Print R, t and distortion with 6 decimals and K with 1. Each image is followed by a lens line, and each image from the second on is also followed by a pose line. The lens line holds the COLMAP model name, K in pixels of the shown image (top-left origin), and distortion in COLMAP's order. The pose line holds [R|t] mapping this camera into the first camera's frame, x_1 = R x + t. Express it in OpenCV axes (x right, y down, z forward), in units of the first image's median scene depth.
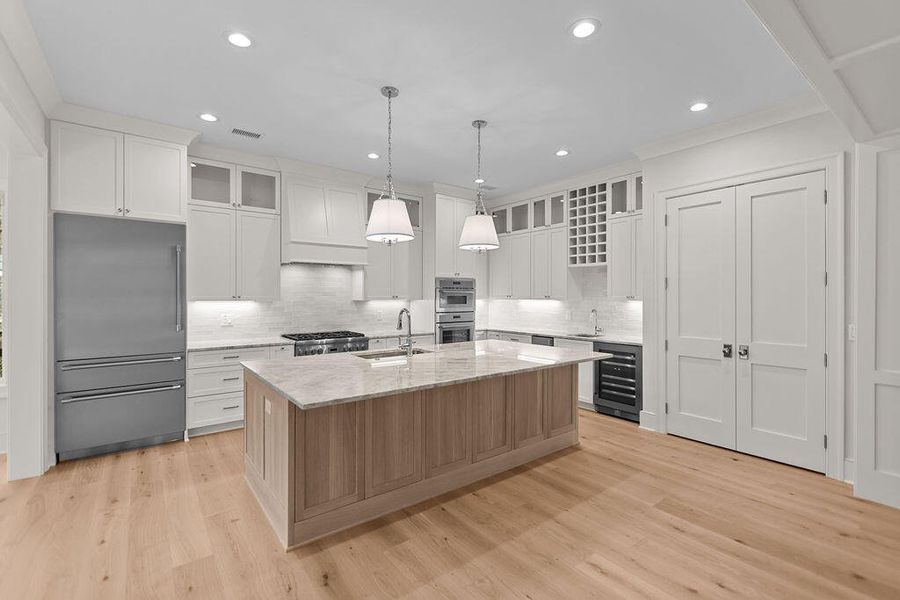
lens RADIAL K [[401.3, 0, 453.2], [0, 401.3, 297.6], [0, 0, 1]] dist [0.003880, -0.002944]
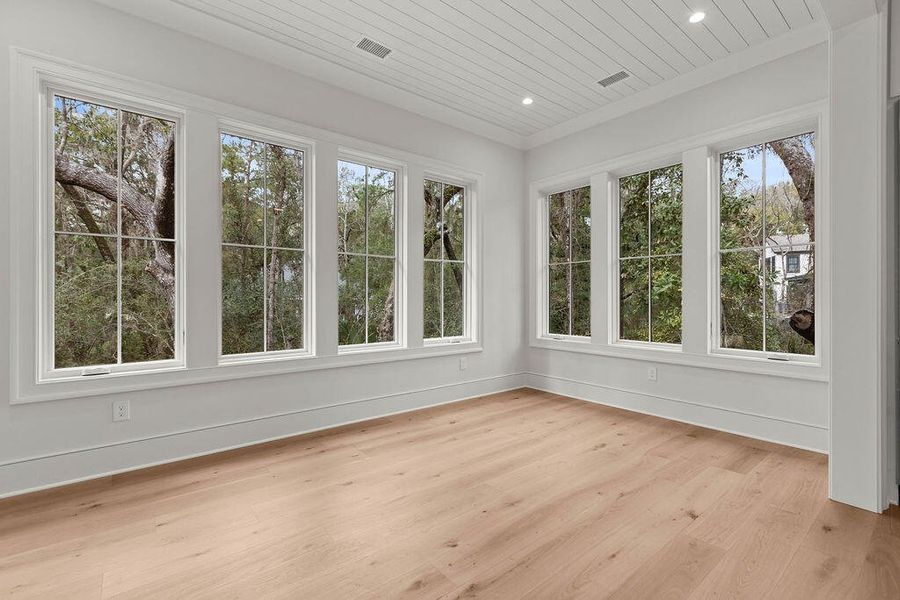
lens RADIAL K [[400.9, 0, 449.3], [0, 400.9, 297.2], [0, 0, 1]] dist [0.004449, 0.000527]
pose [[0.018729, -0.004351, -0.999815, -0.284950], [-0.003150, 0.999985, -0.004411, 0.075443], [0.999820, 0.003232, 0.018715, 0.220162]]
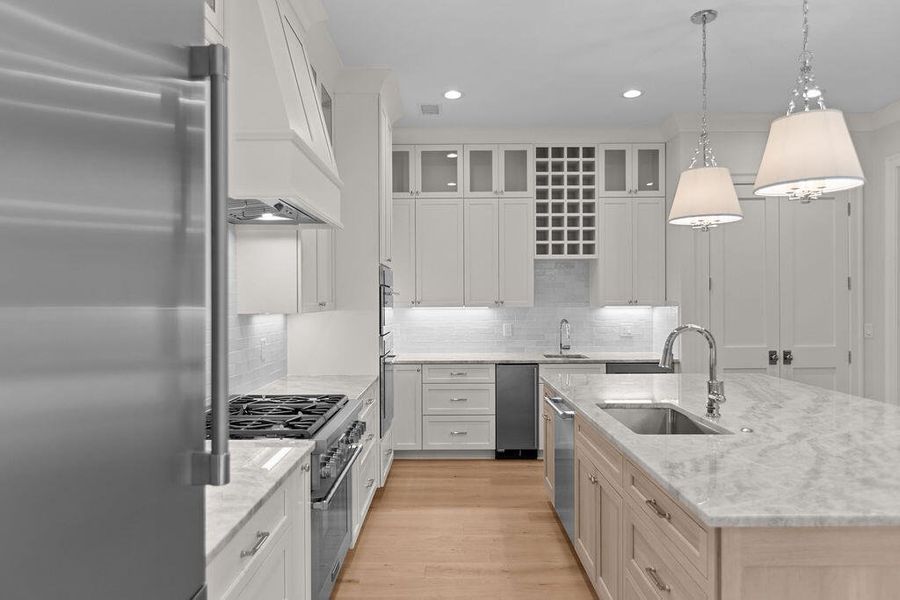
lens RADIAL K [[586.1, 0, 453.9], [0, 586.1, 304.7], [0, 0, 1]] dist [0.006607, 0.000328]
pose [[0.615321, -0.010472, 0.788207, -0.726021], [0.009700, 0.999937, 0.005712, -0.005969], [-0.788217, 0.004130, 0.615384, 0.624302]]
